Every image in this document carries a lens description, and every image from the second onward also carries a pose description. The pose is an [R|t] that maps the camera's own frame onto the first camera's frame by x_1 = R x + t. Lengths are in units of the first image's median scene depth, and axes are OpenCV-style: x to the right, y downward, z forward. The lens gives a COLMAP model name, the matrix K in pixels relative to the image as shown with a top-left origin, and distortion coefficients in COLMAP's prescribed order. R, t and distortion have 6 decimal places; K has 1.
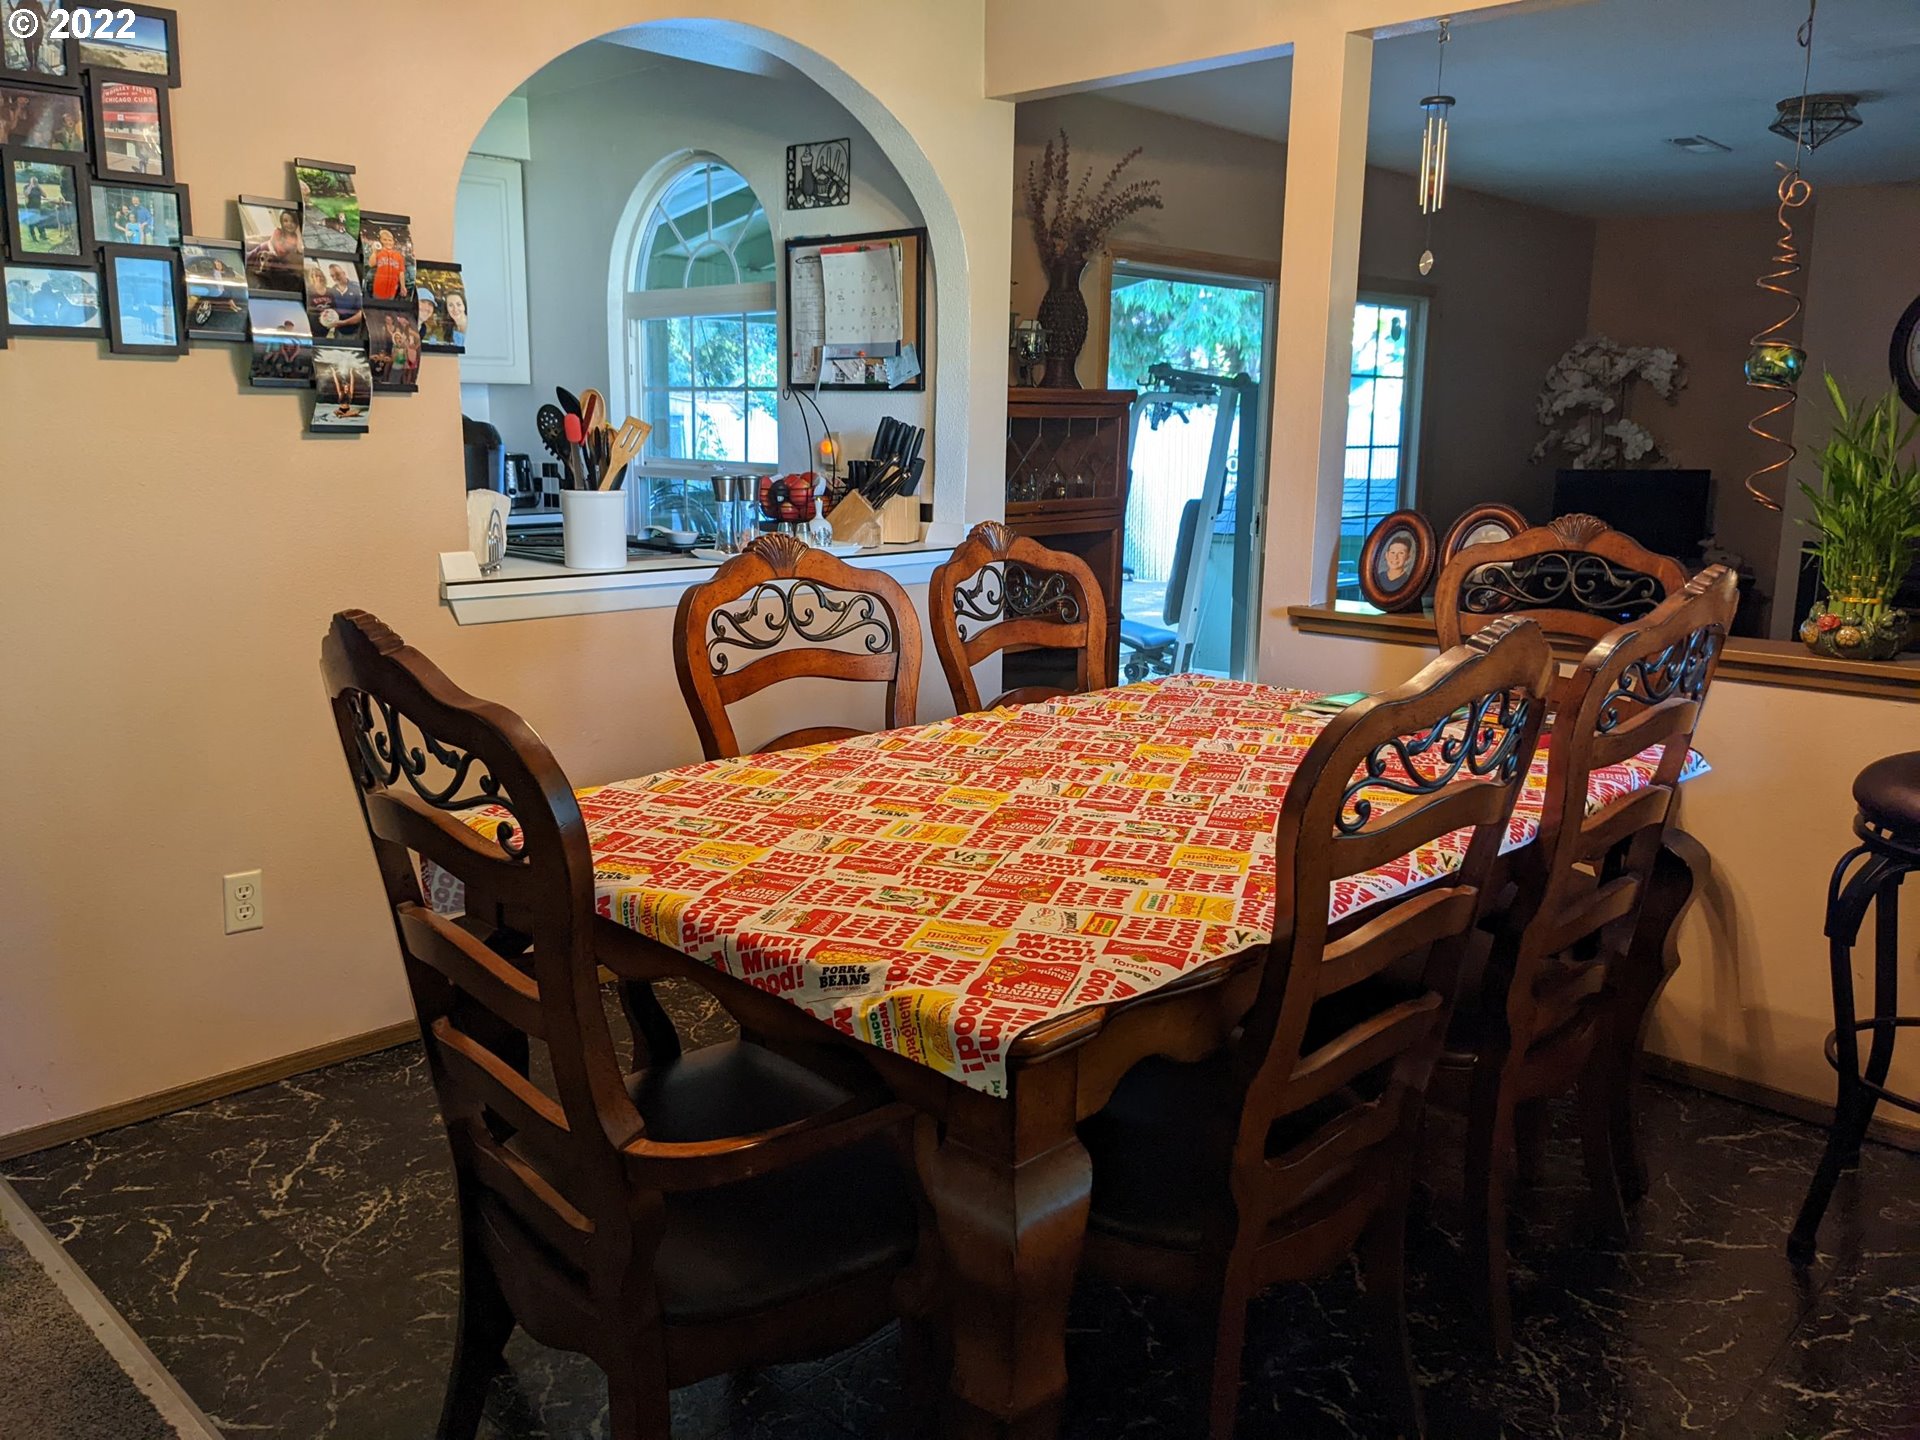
lens RADIAL K [[1522.1, 0, 952.2], [0, 1522.1, 709.7], [0, 0, 1]] dist [0.025356, -0.025342]
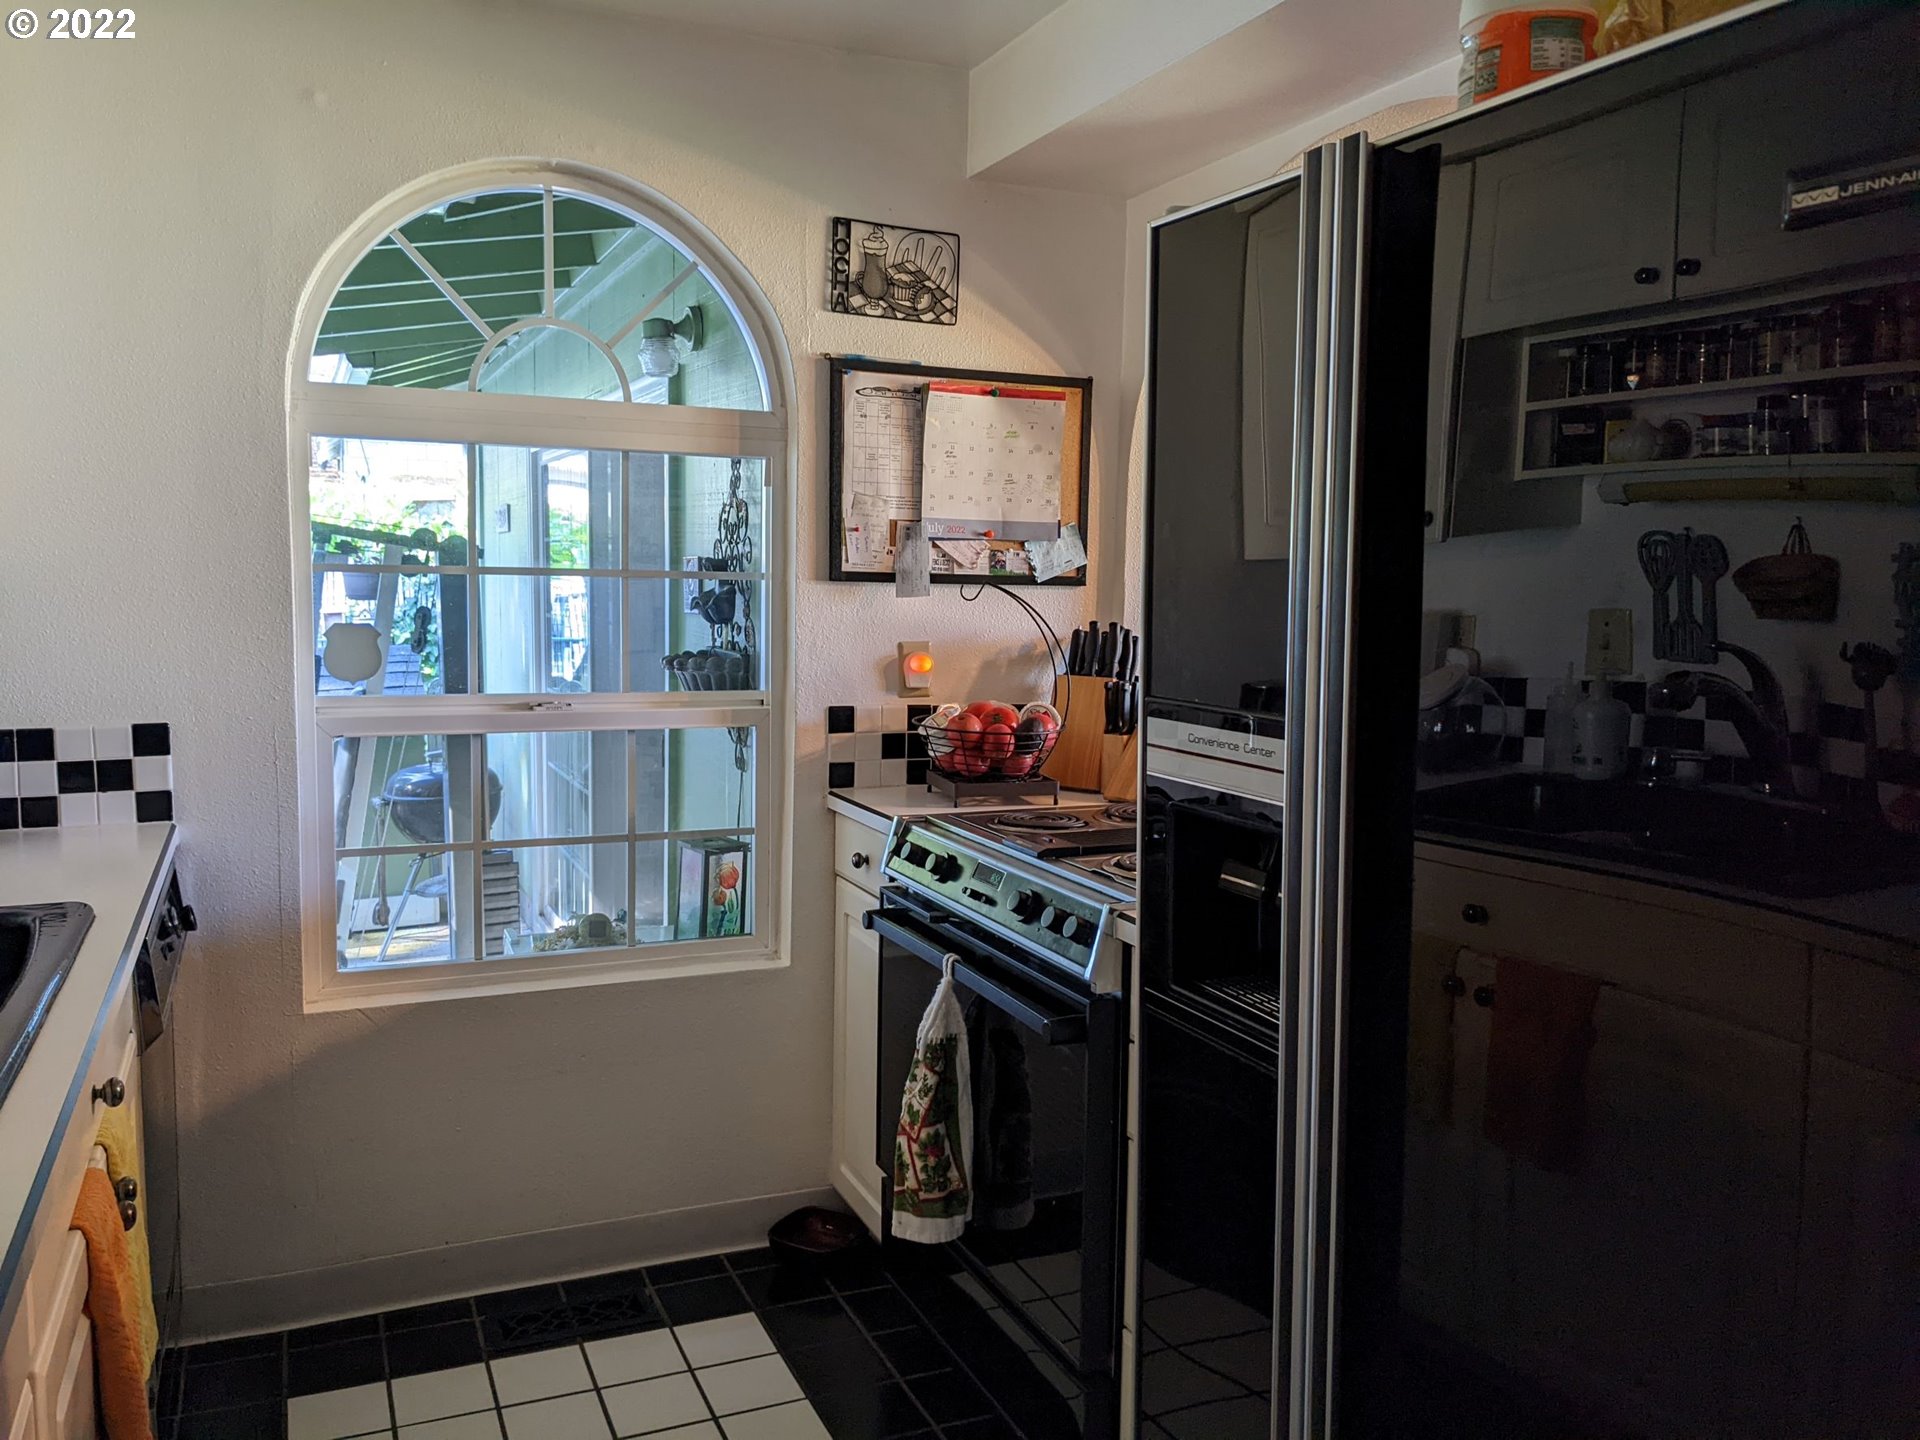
lens RADIAL K [[1522.1, 0, 956.2], [0, 1522.1, 722.3], [0, 0, 1]] dist [0.025356, -0.025342]
pose [[0.380520, -0.105422, 0.918744, -0.730381], [0.158974, 0.986148, 0.047313, -0.180953], [-0.911006, 0.128052, 0.392009, 0.737702]]
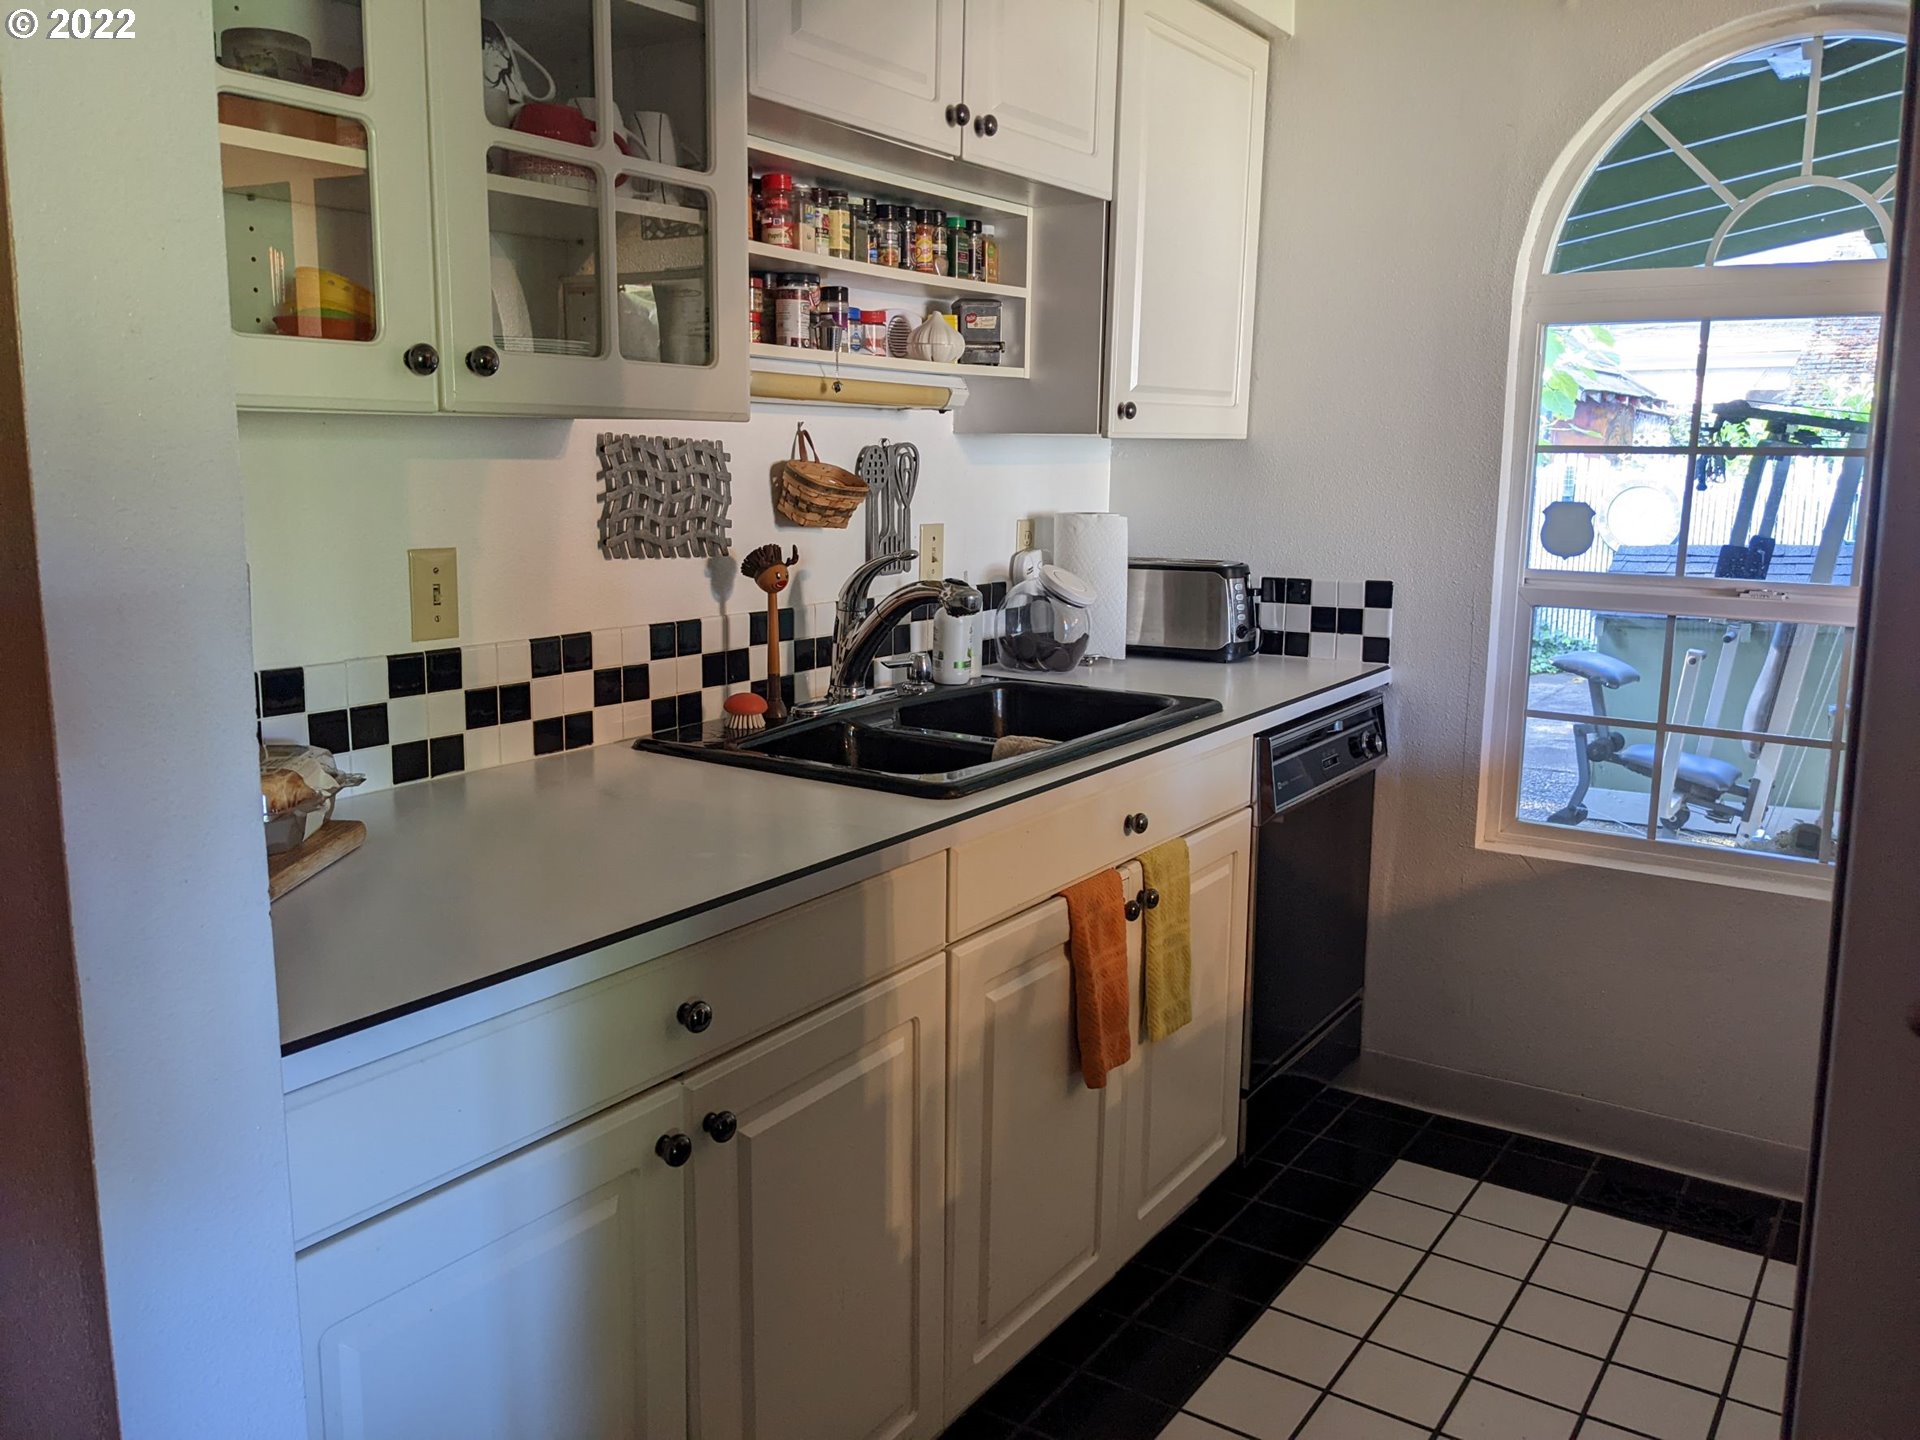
lens RADIAL K [[1522.1, 0, 954.3], [0, 1522.1, 718.4], [0, 0, 1]] dist [0.025356, -0.025342]
pose [[0.984148, -0.040718, 0.172609, -0.628778], [0.041564, 0.999135, -0.001288, -0.146203], [-0.172407, 0.008442, 0.984990, 0.591270]]
